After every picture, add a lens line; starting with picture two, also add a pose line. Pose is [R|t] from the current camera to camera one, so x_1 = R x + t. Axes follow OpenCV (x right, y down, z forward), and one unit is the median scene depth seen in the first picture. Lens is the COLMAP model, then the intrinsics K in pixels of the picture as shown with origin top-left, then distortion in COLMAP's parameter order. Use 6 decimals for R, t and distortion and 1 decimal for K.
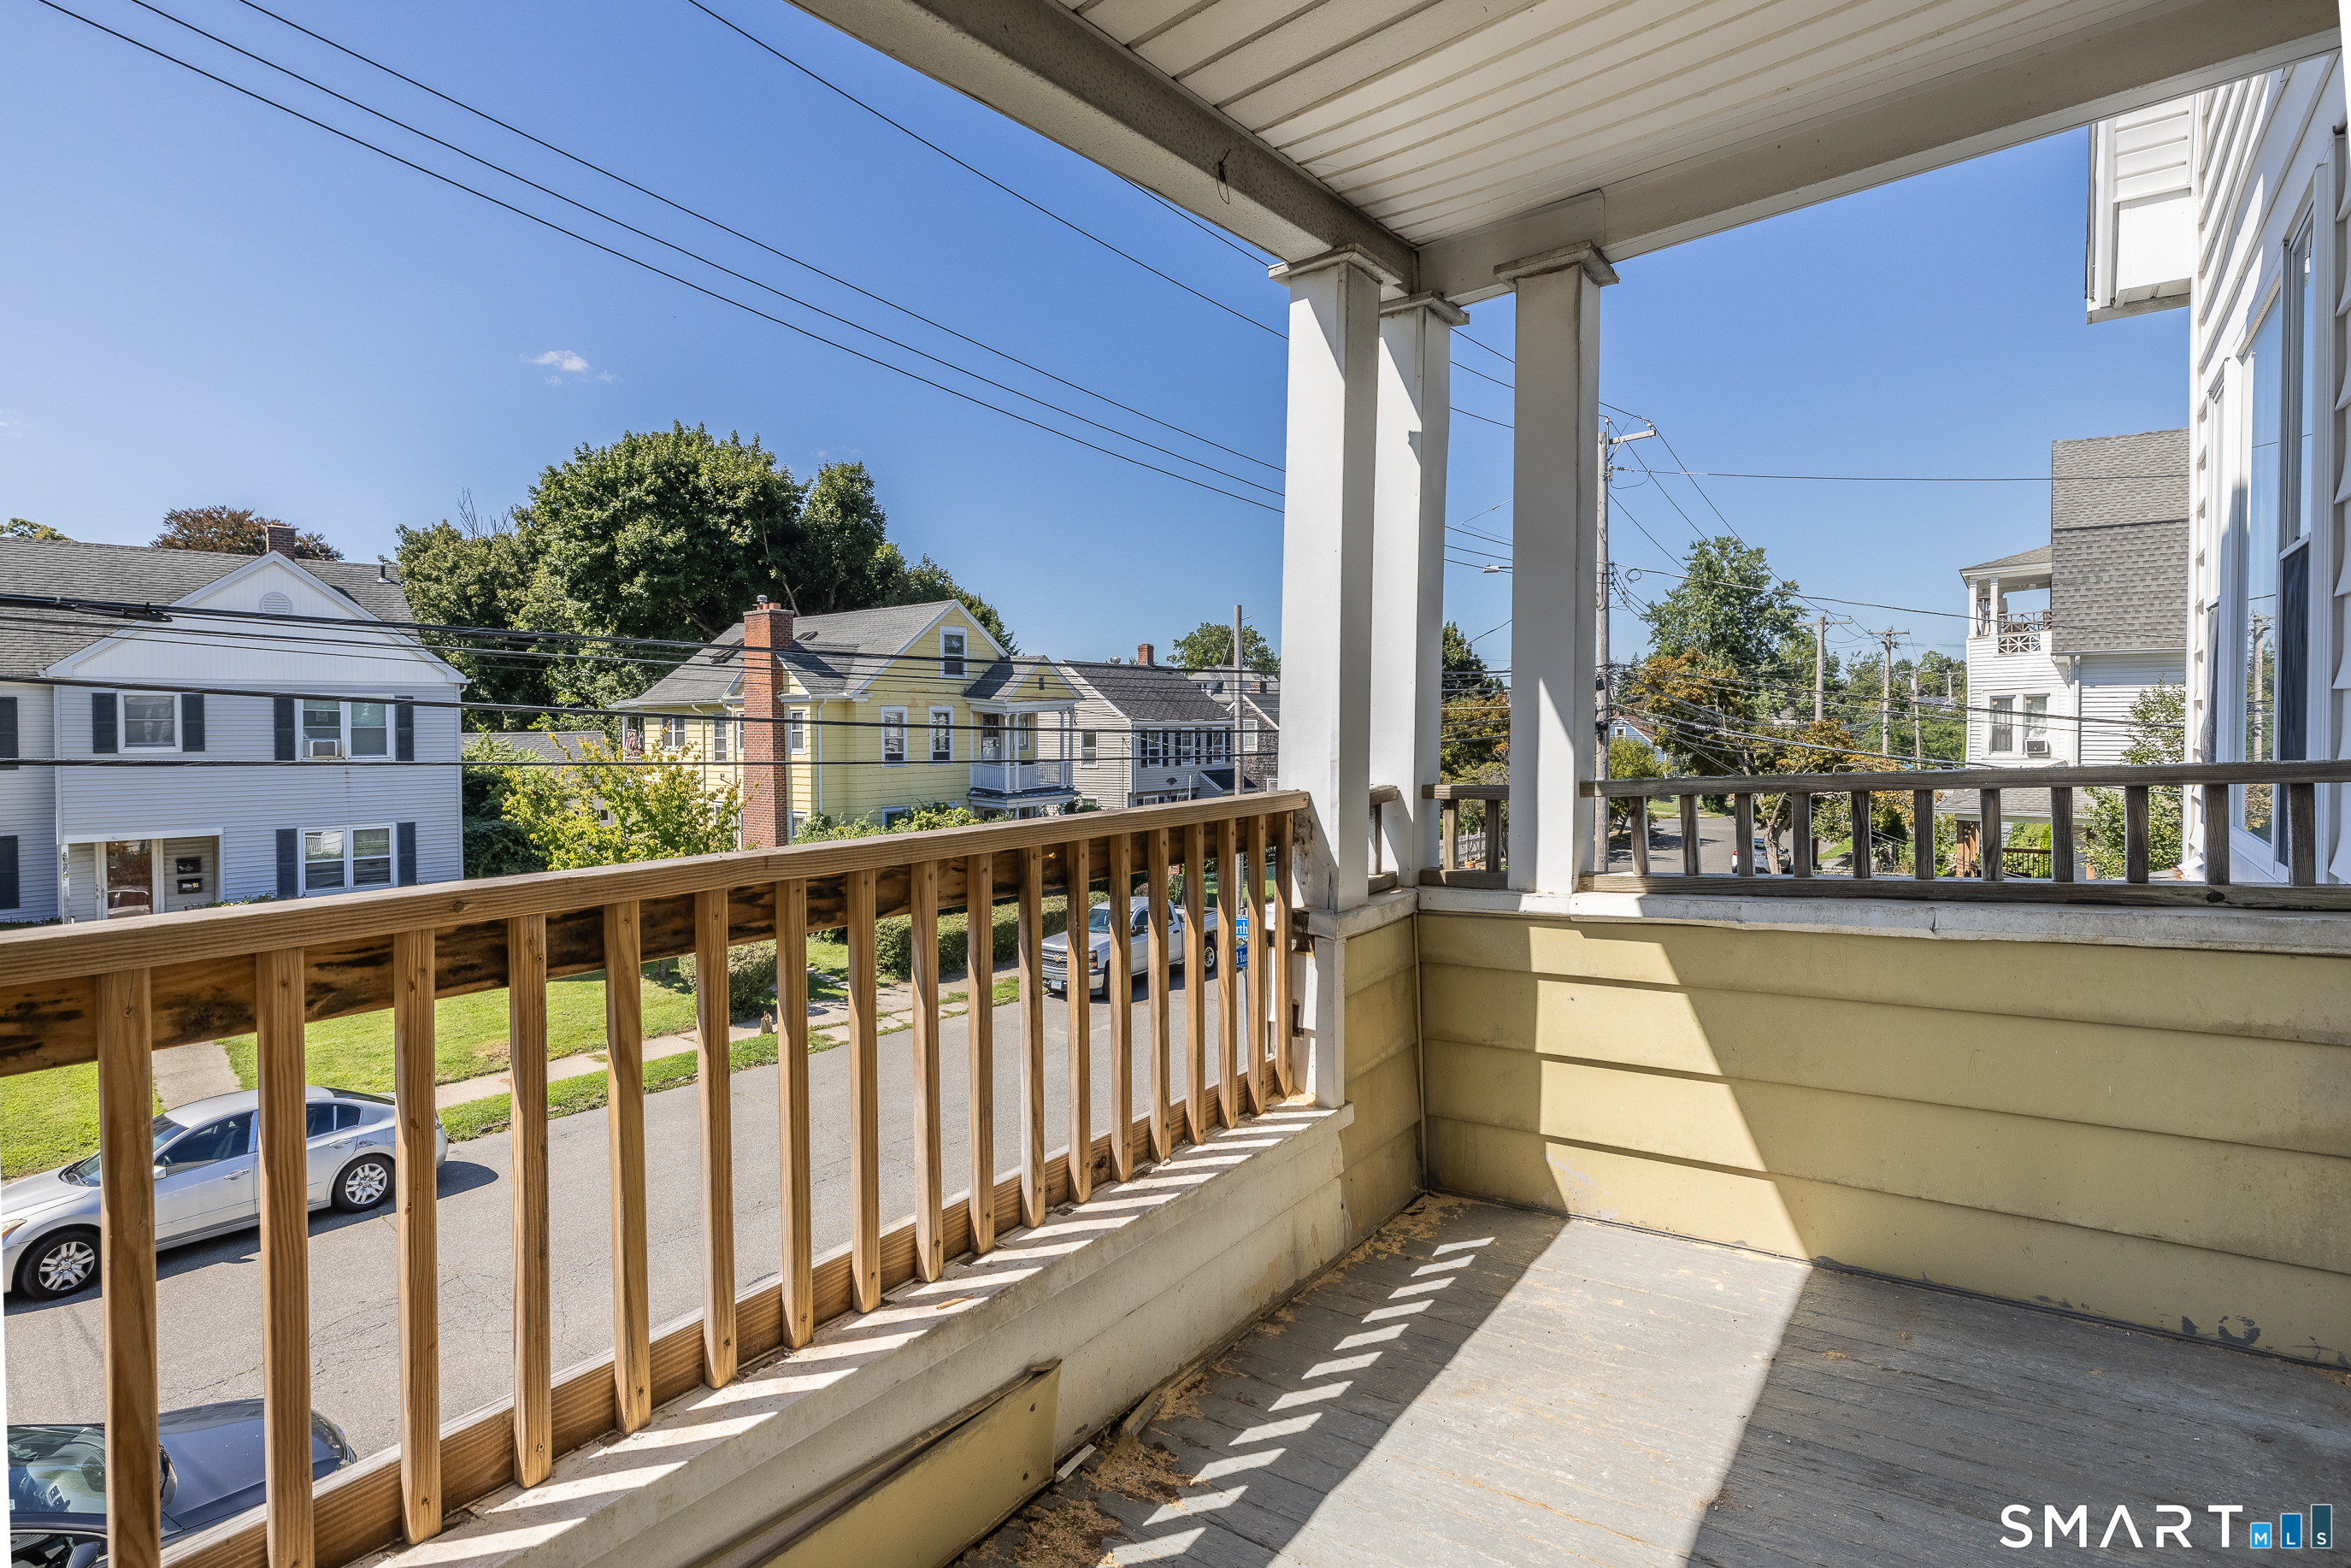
lens RADIAL K [[1167.0, 0, 1162.0], [0, 1167.0, 754.9], [0, 0, 1]] dist [-0.002594, -0.000228]
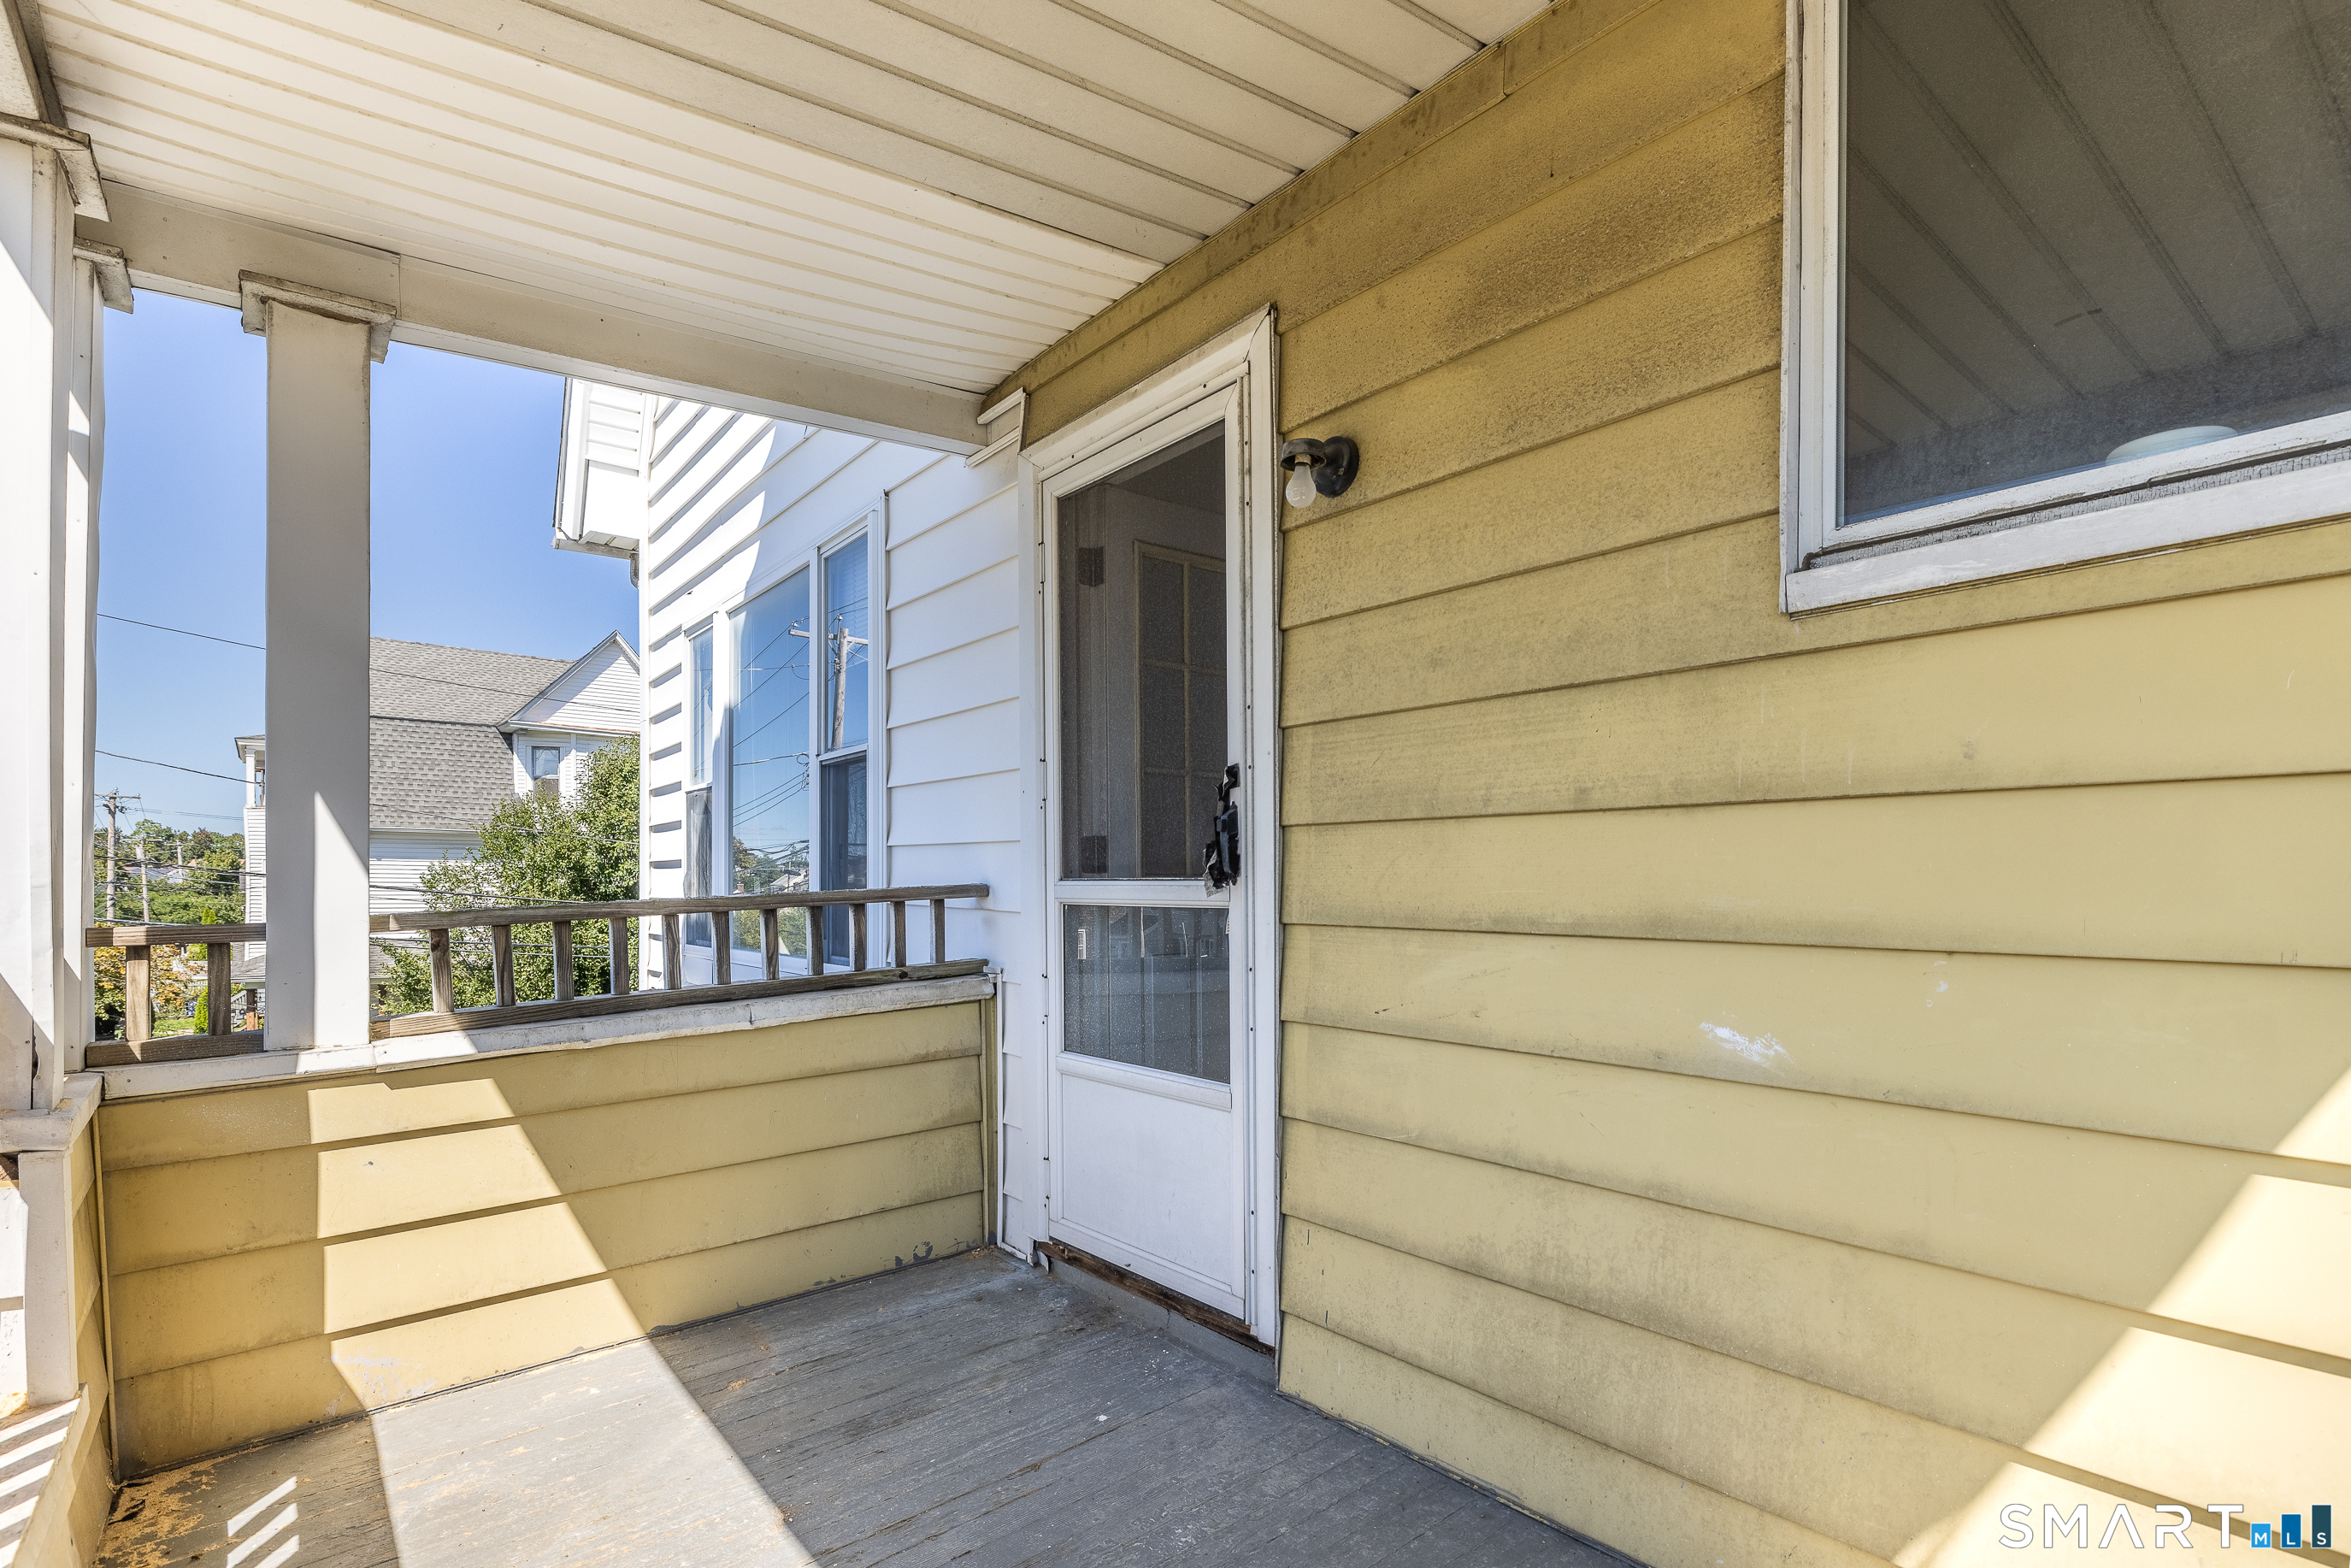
lens RADIAL K [[1124.5, 0, 1107.3], [0, 1124.5, 924.6], [0, 0, 1]] dist [-0.002657, -0.000537]
pose [[0.272724, -0.015423, 0.961969, -0.331298], [0.018348, 0.999773, 0.010827, 0.033993], [-0.961917, 0.014697, 0.272945, 0.256553]]
